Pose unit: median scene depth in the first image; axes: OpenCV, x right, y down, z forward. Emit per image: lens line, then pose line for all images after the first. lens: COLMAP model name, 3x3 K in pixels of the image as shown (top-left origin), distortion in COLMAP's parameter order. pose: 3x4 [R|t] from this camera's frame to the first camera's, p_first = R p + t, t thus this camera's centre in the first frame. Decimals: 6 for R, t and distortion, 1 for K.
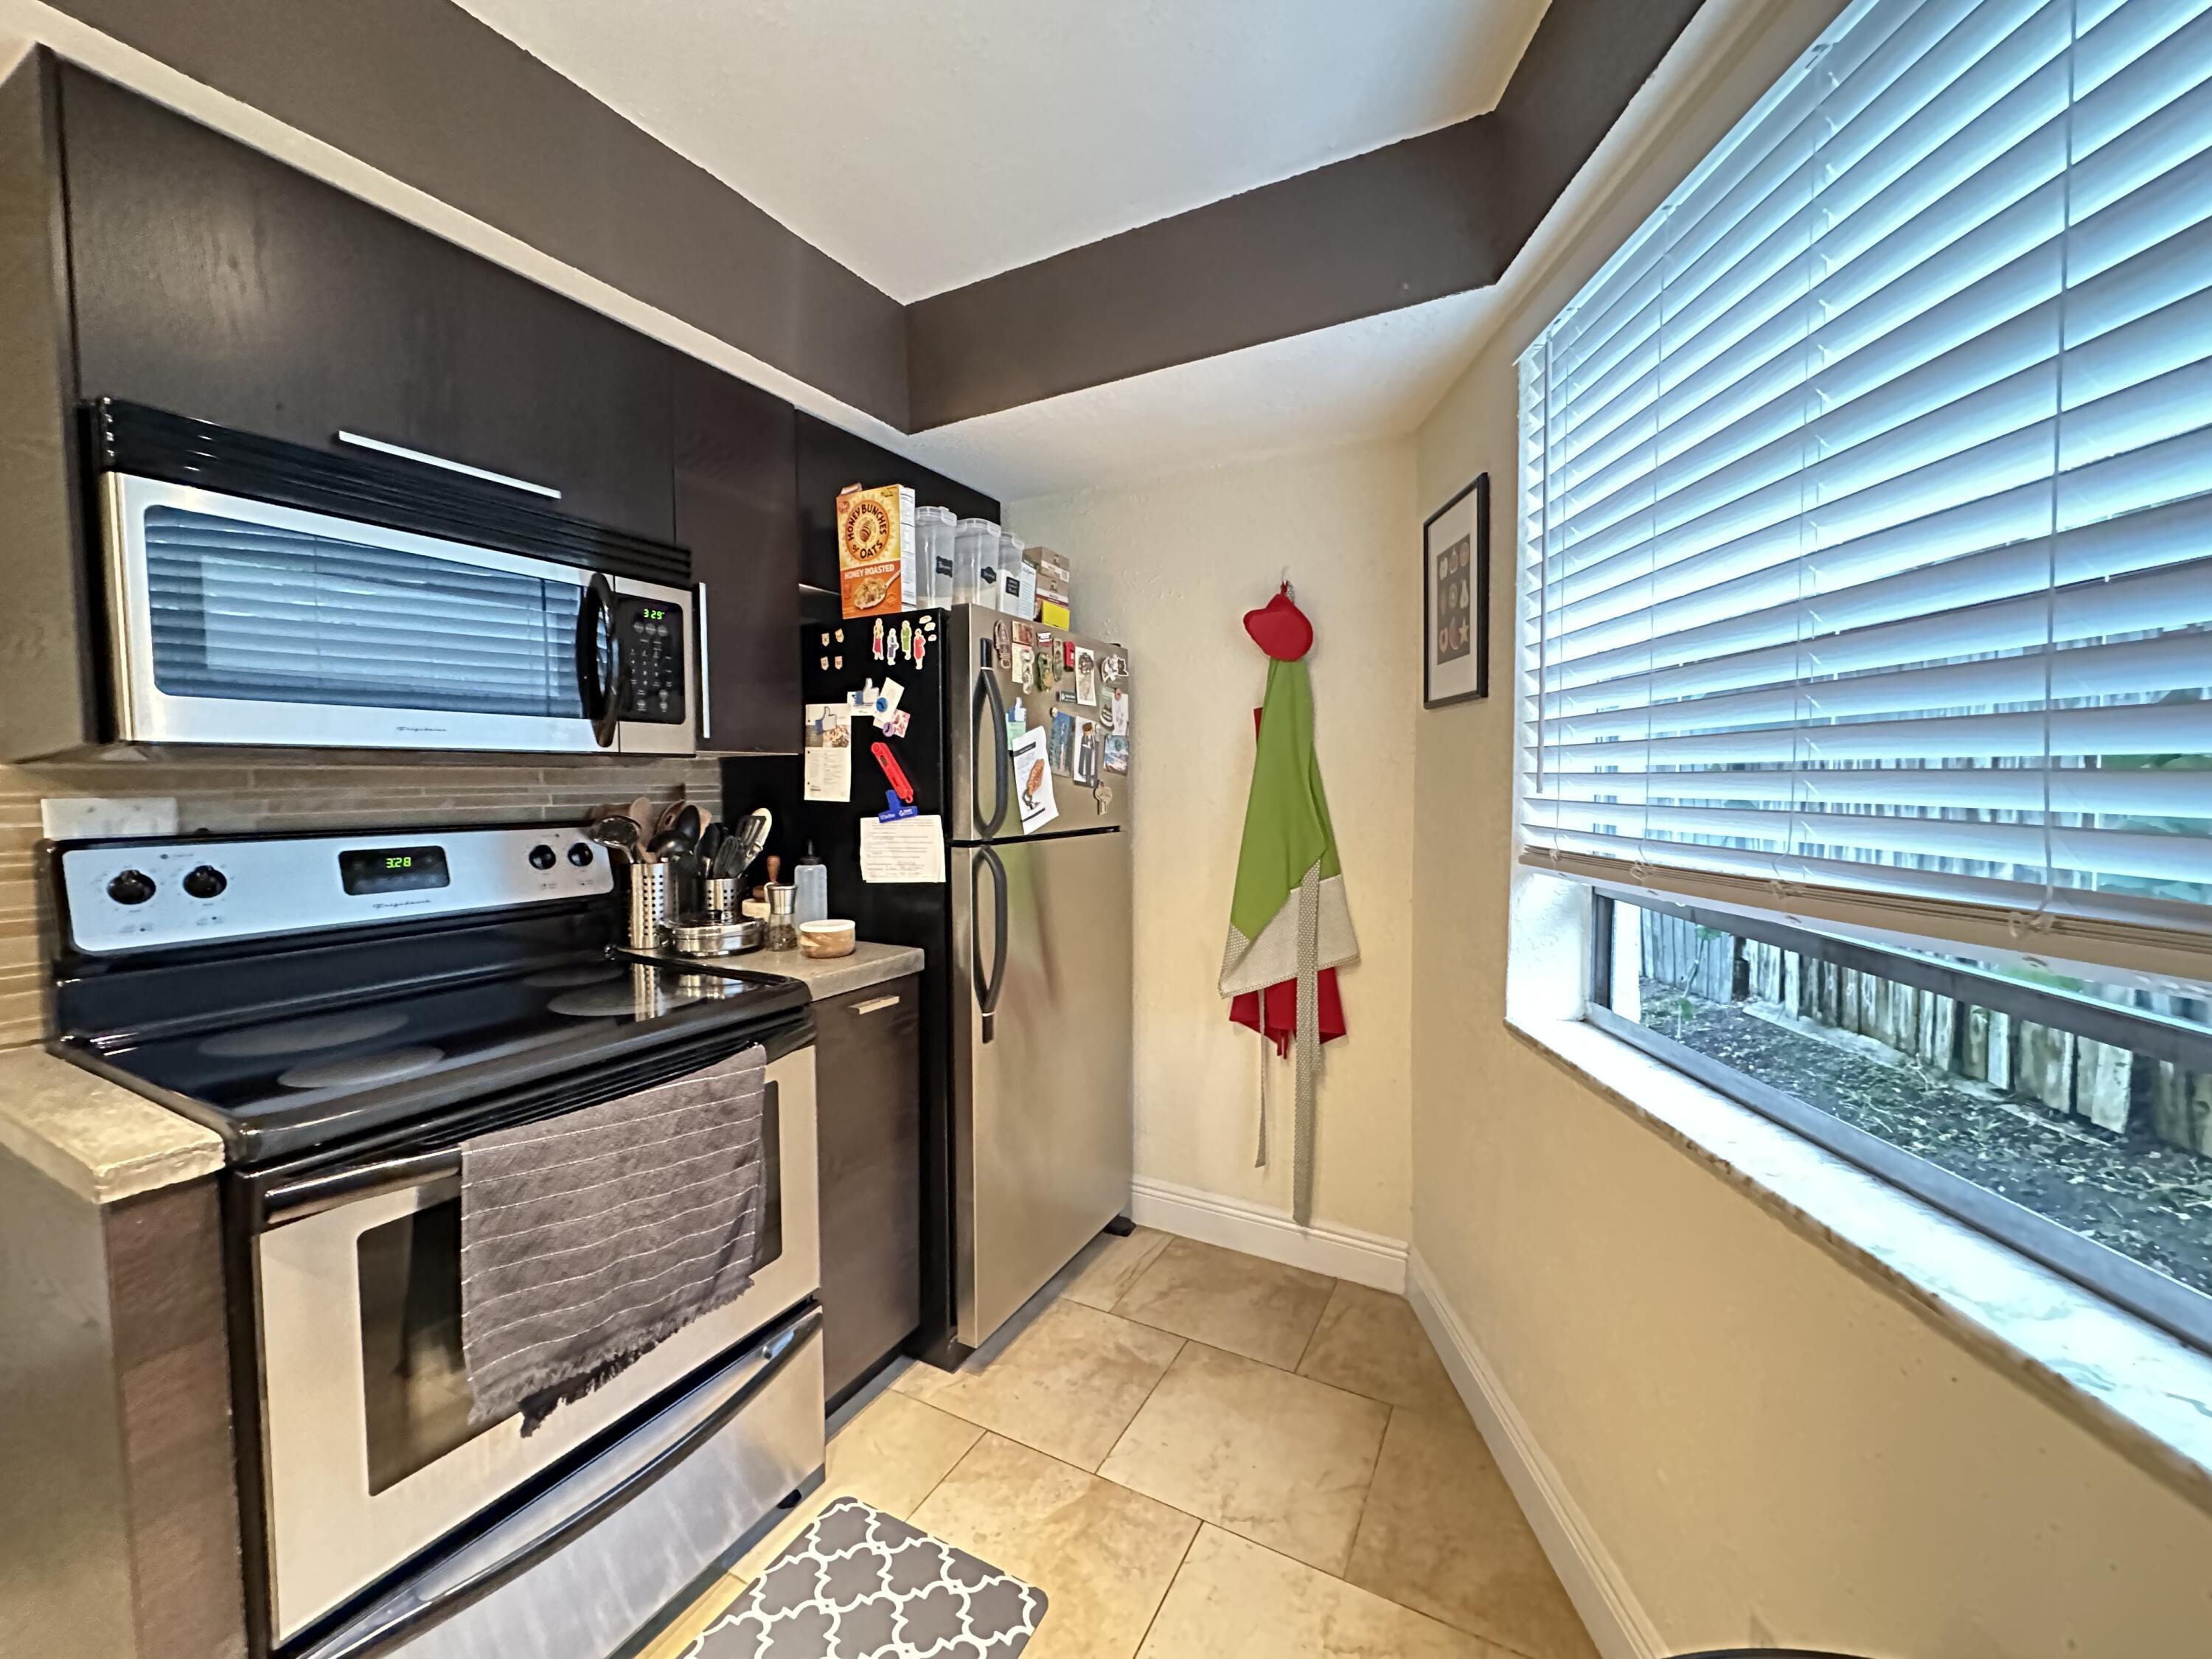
lens RADIAL K [[893.8, 0, 1106.9], [0, 893.8, 823.5], [0, 0, 1]] dist [0.000349, 0.000114]
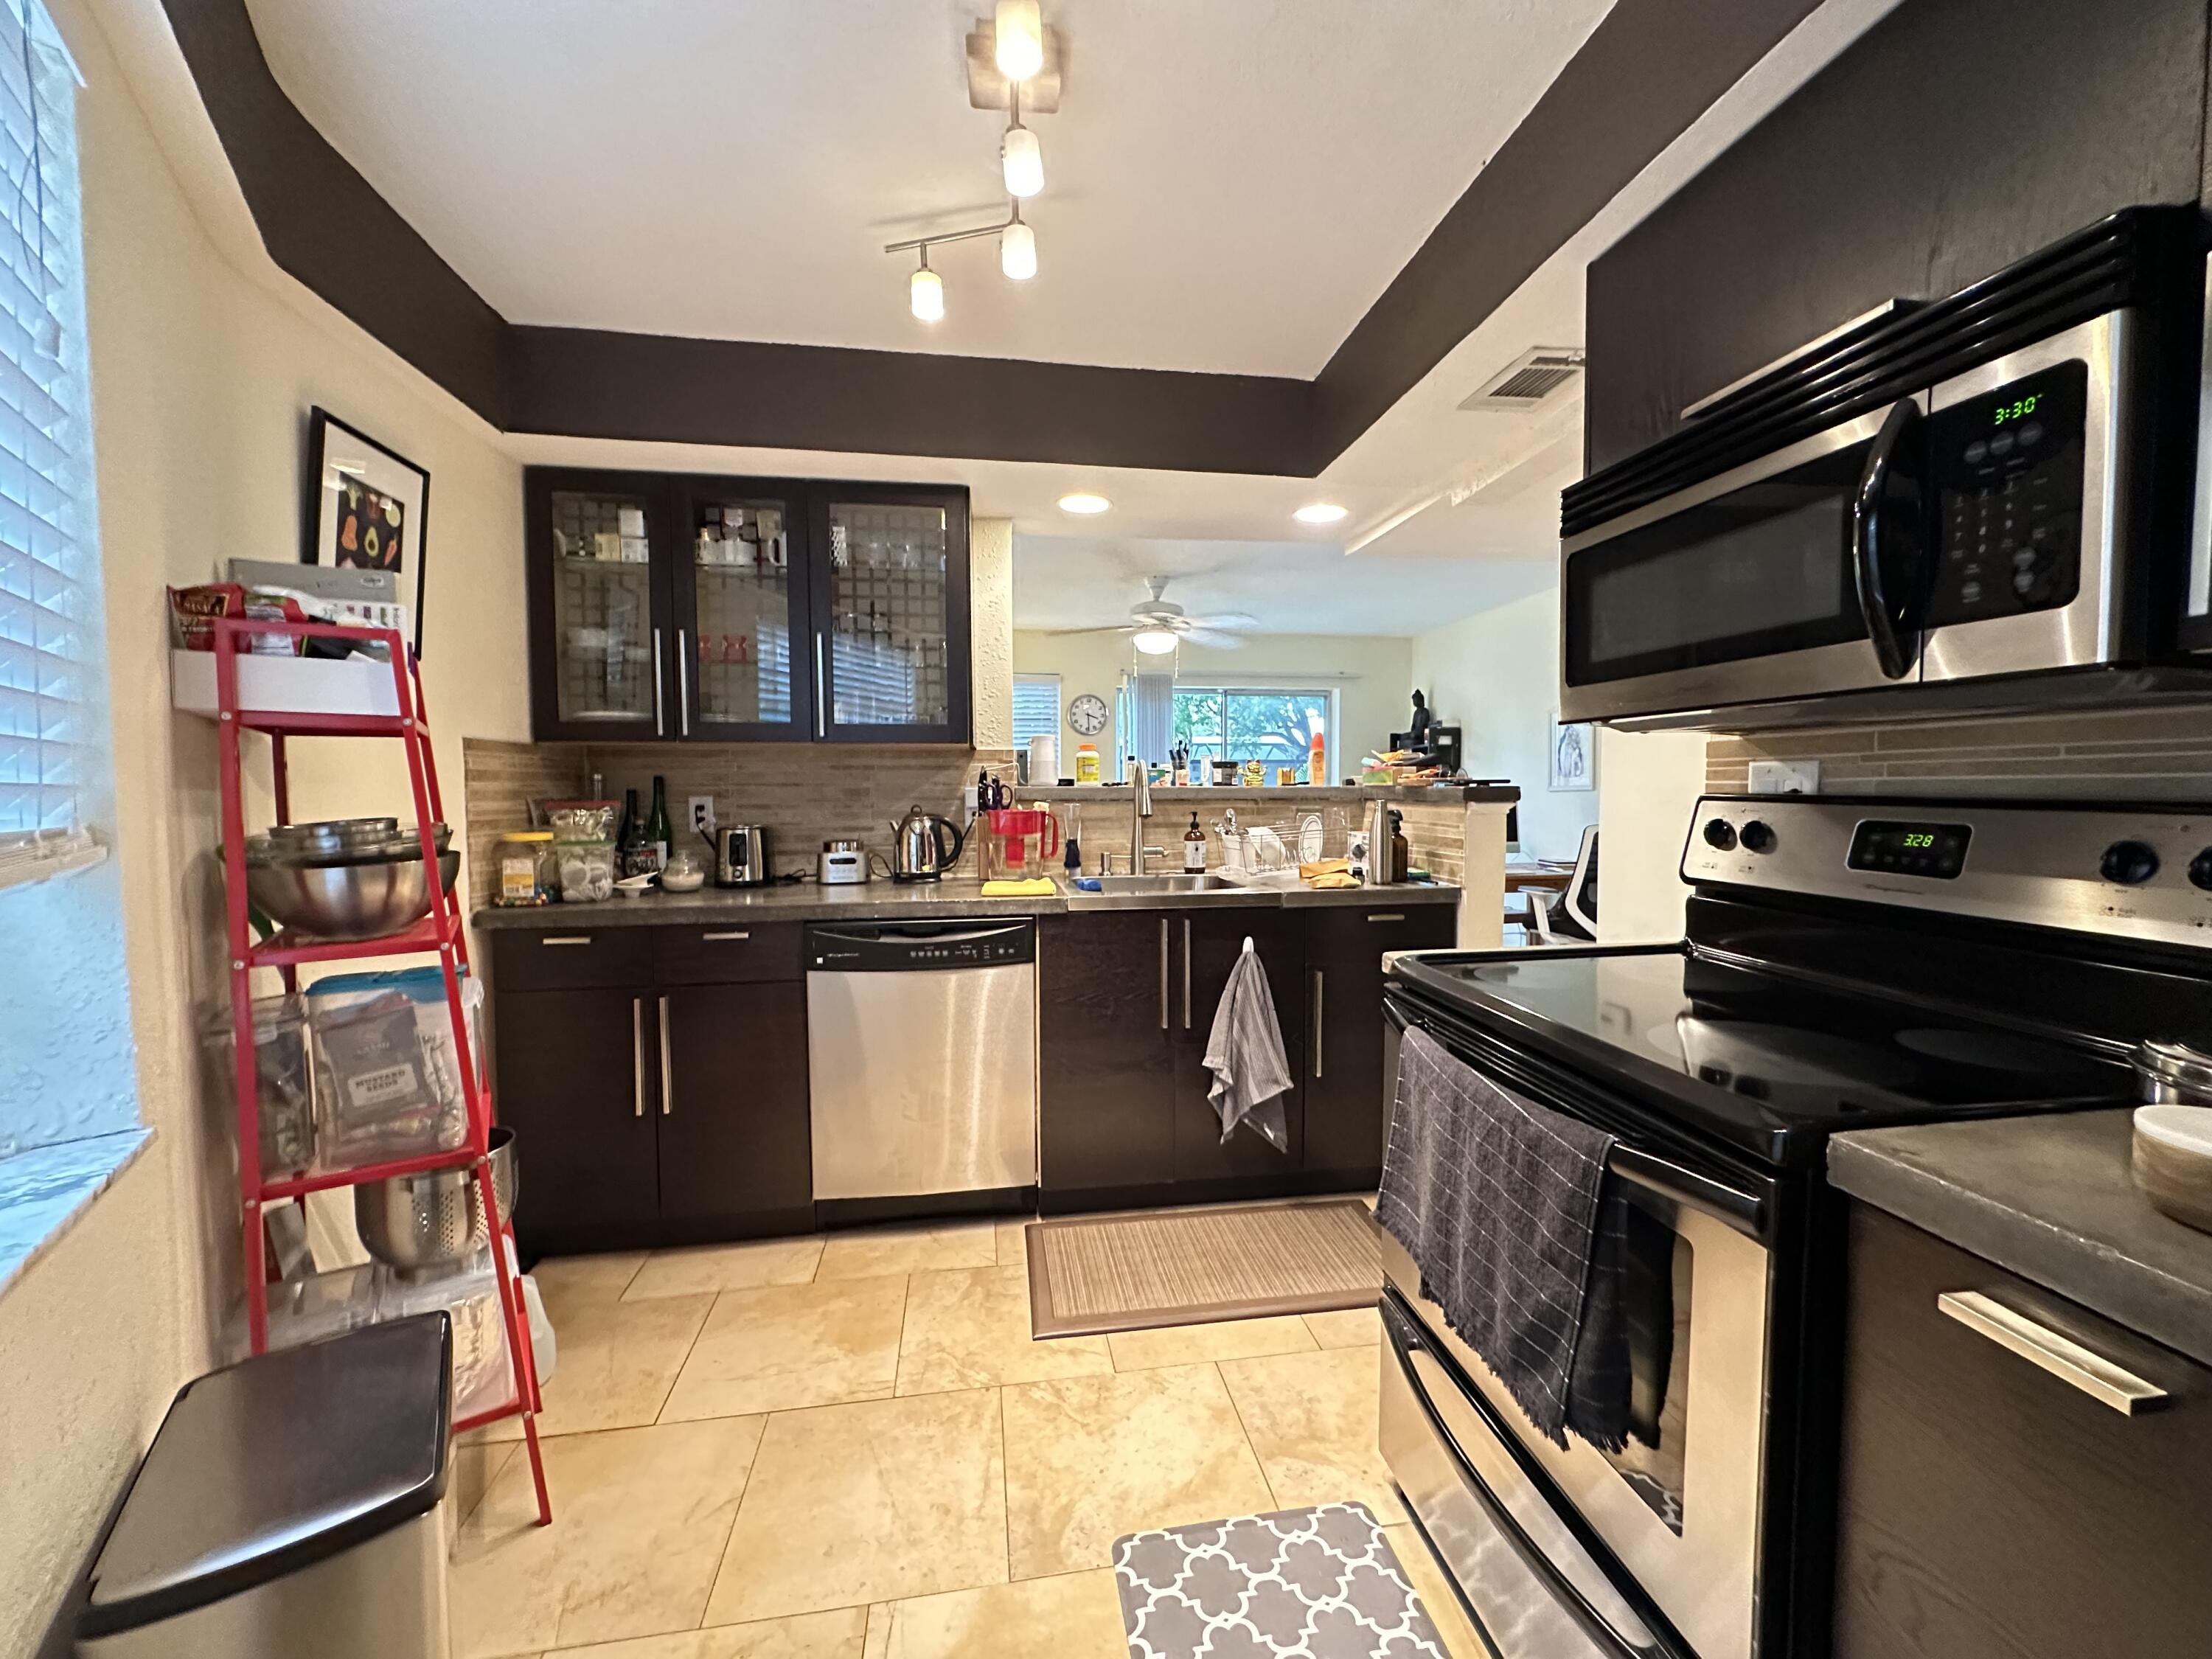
lens RADIAL K [[893.8, 0, 1109.8], [0, 893.8, 823.7], [0, 0, 1]] dist [0.000349, 0.000114]
pose [[-0.793394, 0.036284, -0.607626, 0.262551], [-0.022051, 0.995853, 0.088260, -0.025510], [0.608309, 0.083424, -0.789304, 1.154815]]
